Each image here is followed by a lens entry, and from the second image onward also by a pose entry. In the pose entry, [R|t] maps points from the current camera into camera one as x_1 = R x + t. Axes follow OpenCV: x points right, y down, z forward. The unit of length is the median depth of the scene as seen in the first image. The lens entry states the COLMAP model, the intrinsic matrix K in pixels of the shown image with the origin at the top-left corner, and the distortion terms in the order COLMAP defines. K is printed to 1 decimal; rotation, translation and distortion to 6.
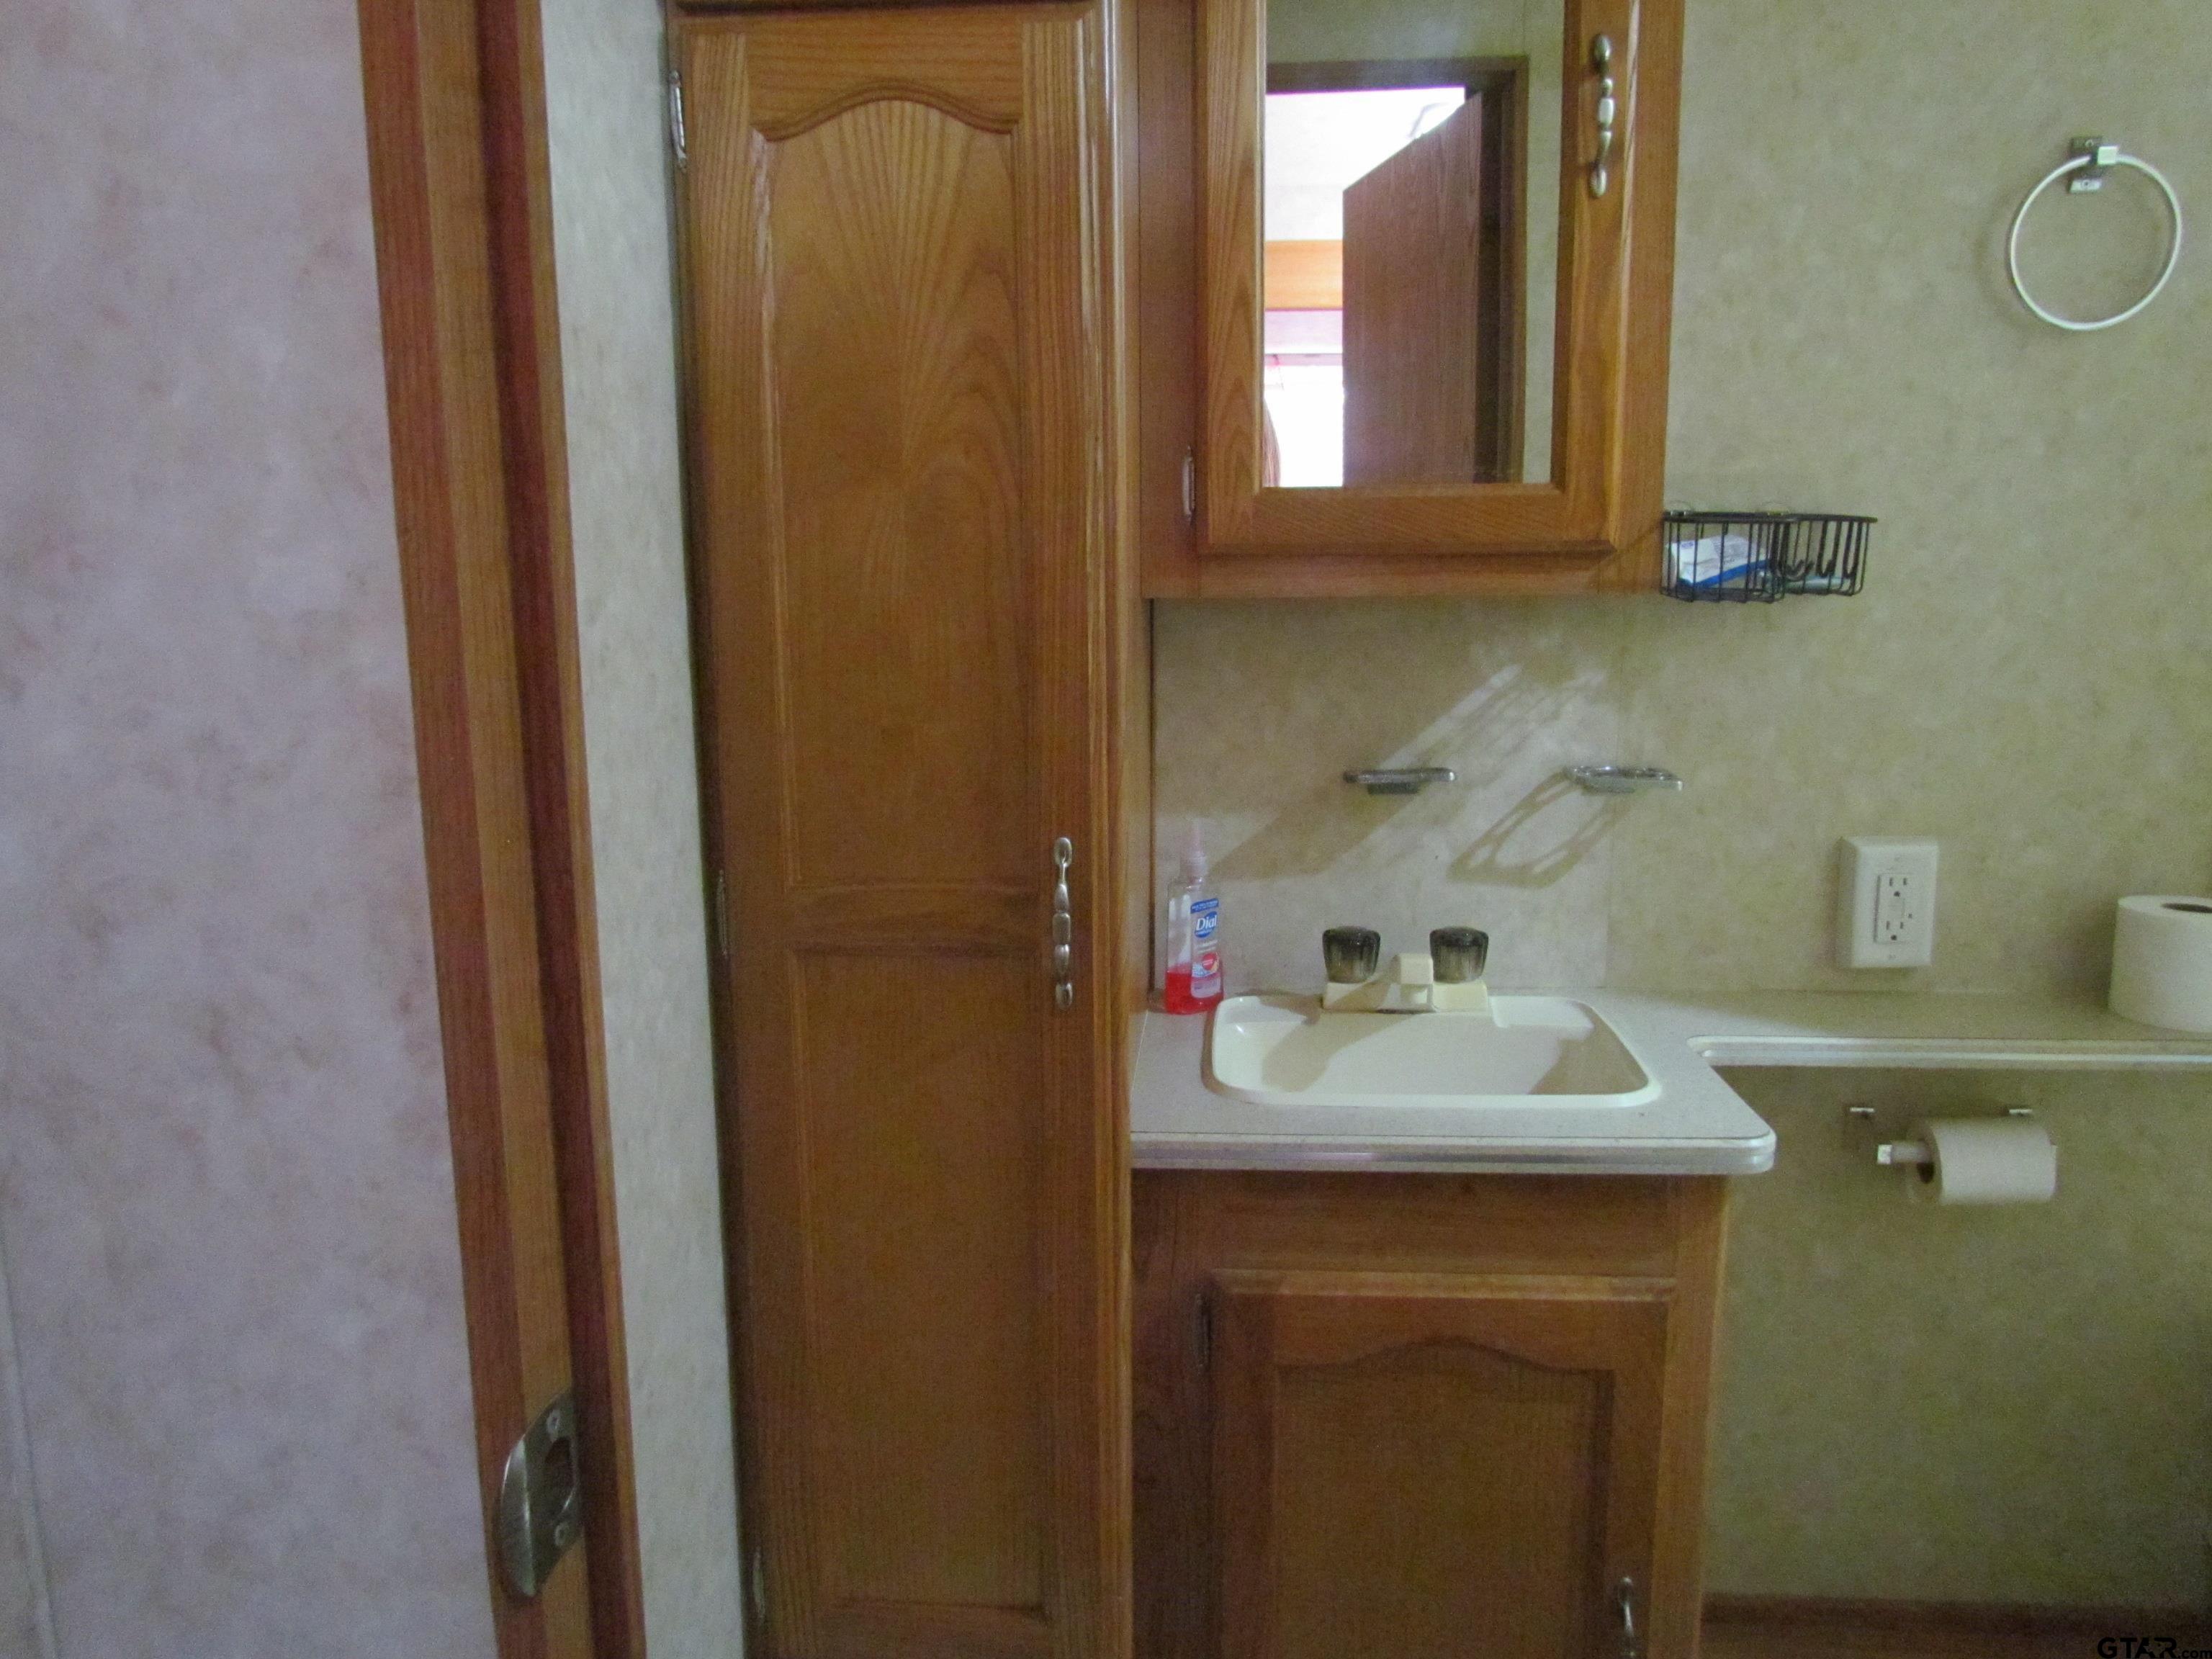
lens RADIAL K [[1569.1, 0, 1105.8], [0, 1569.1, 832.3], [0, 0, 1]] dist [-0.036837, 0.007984]
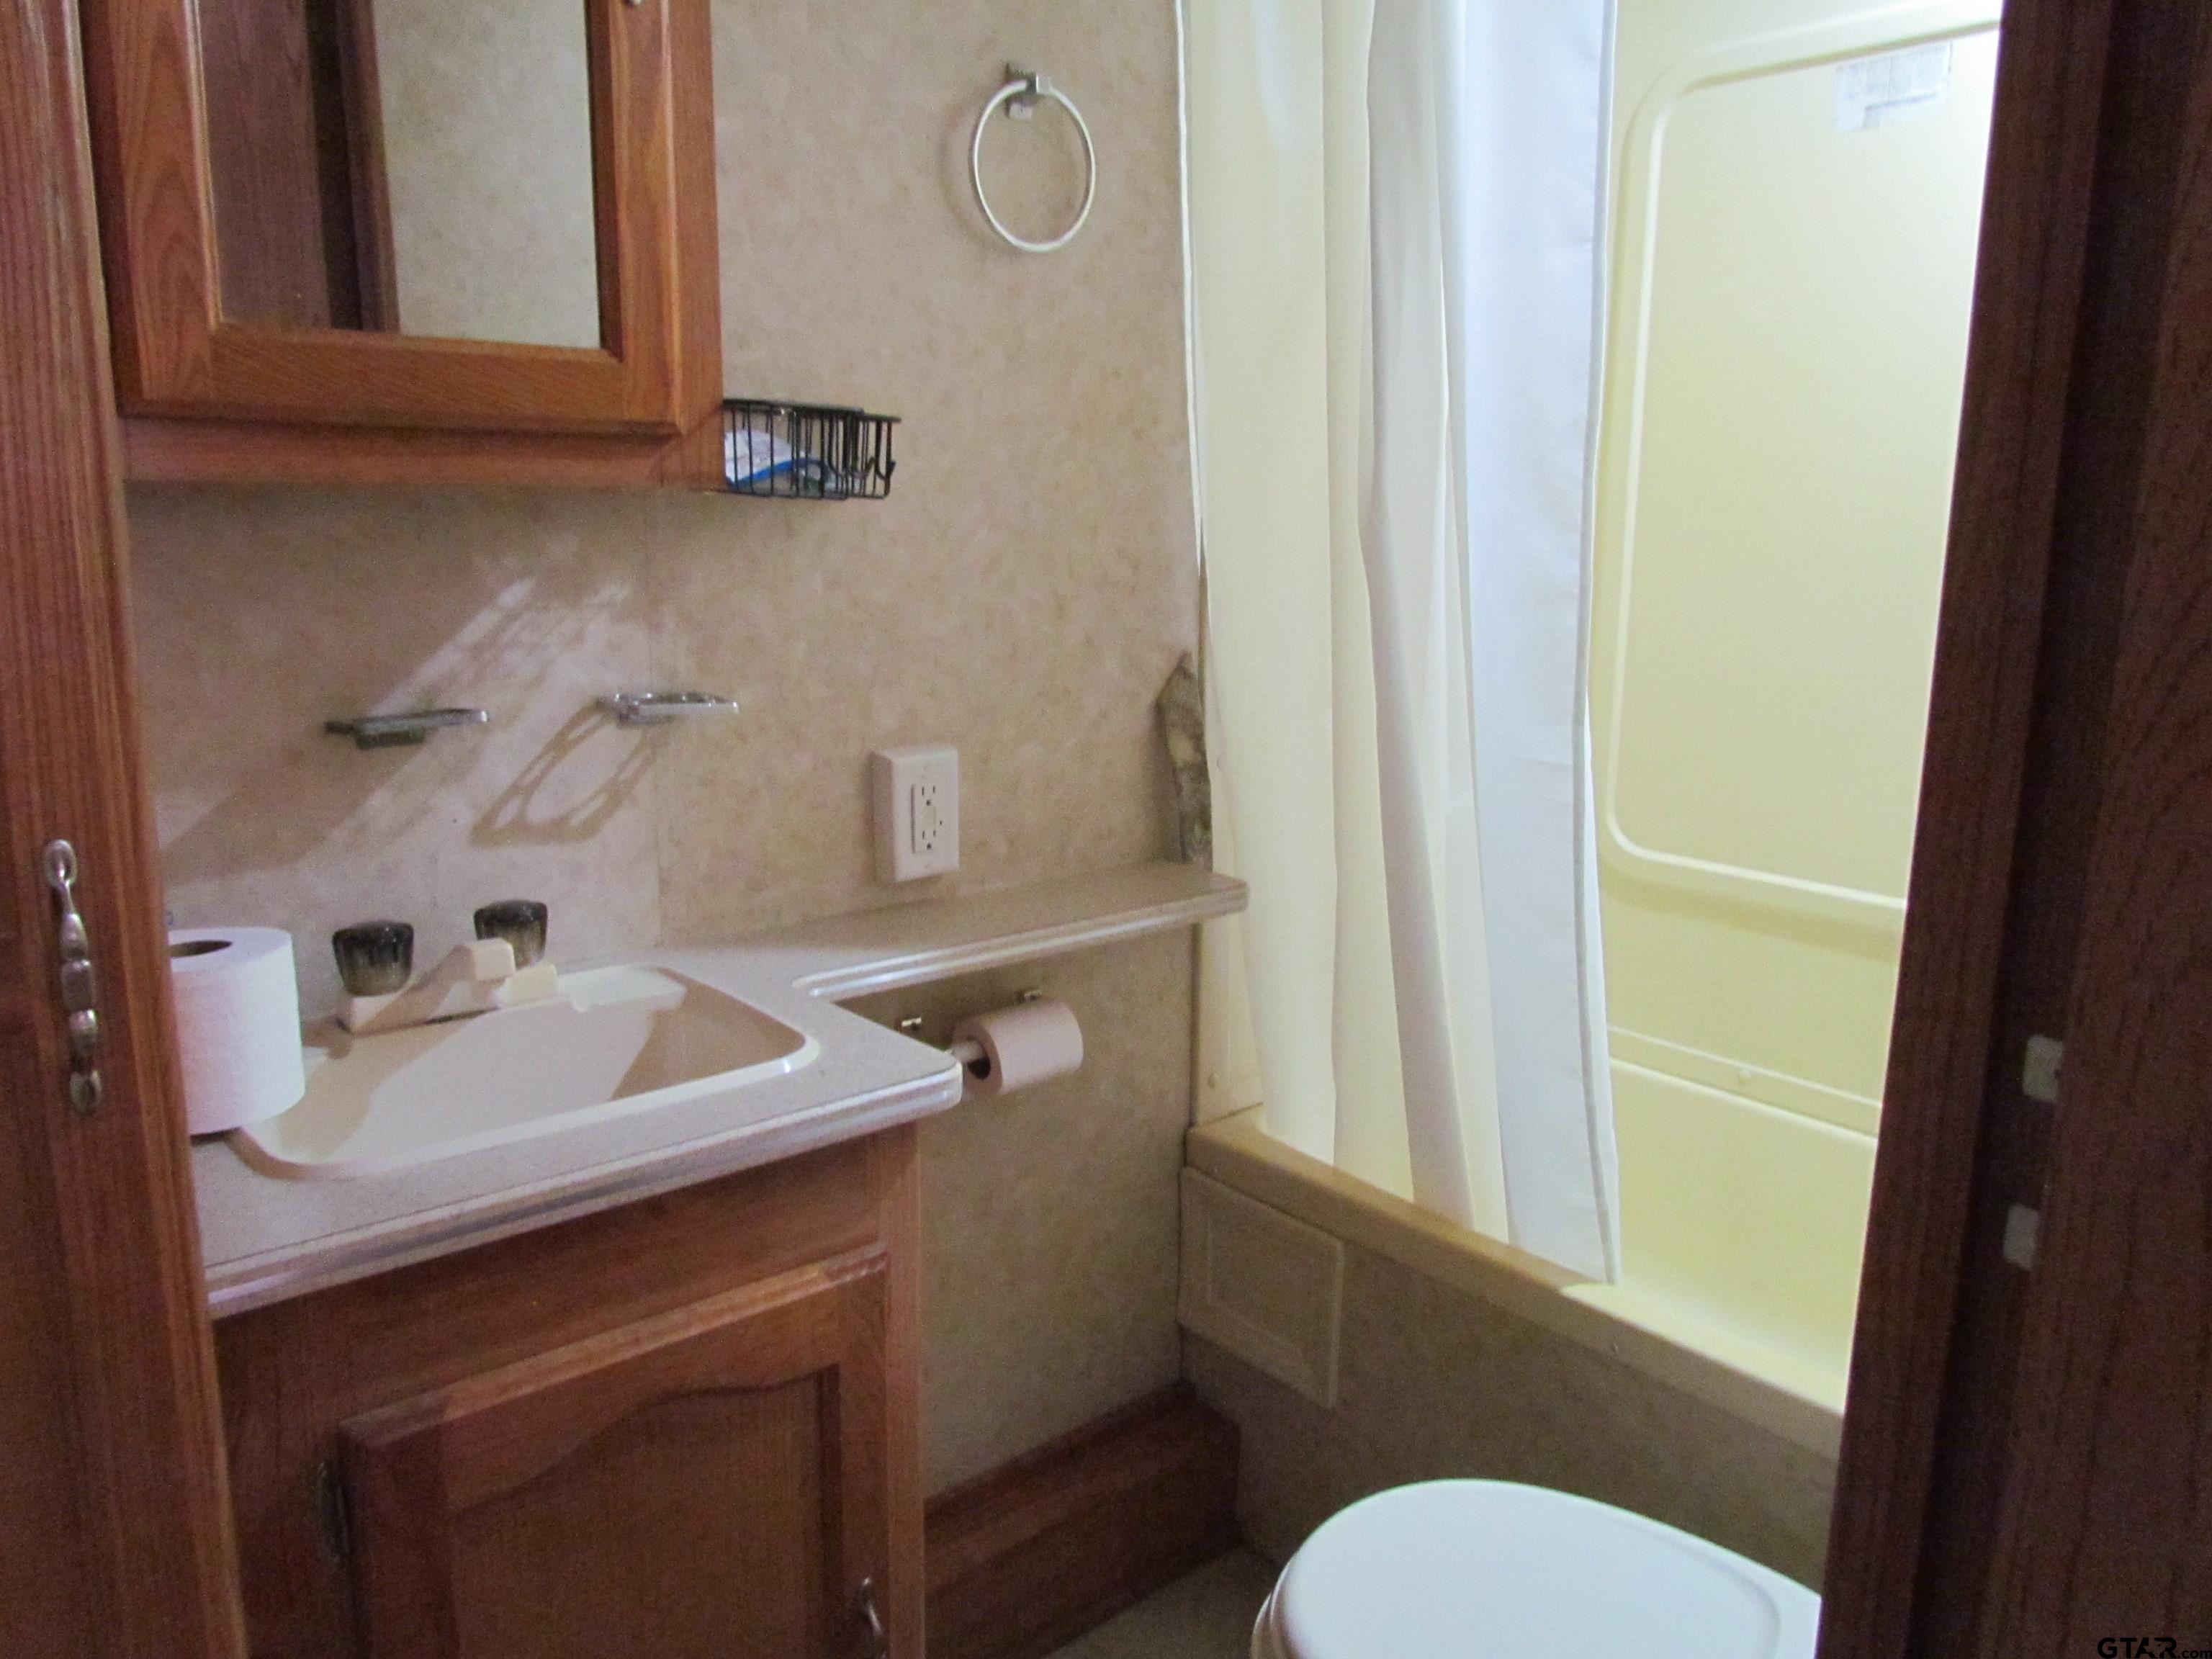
lens RADIAL K [[1569.1, 0, 1107.6], [0, 1569.1, 832.0], [0, 0, 1]] dist [-0.036837, 0.007984]
pose [[0.704954, -0.120738, 0.698901, -0.121706], [0.099974, 0.992481, 0.070616, -0.001199], [-0.702172, 0.020091, 0.711724, 0.207485]]
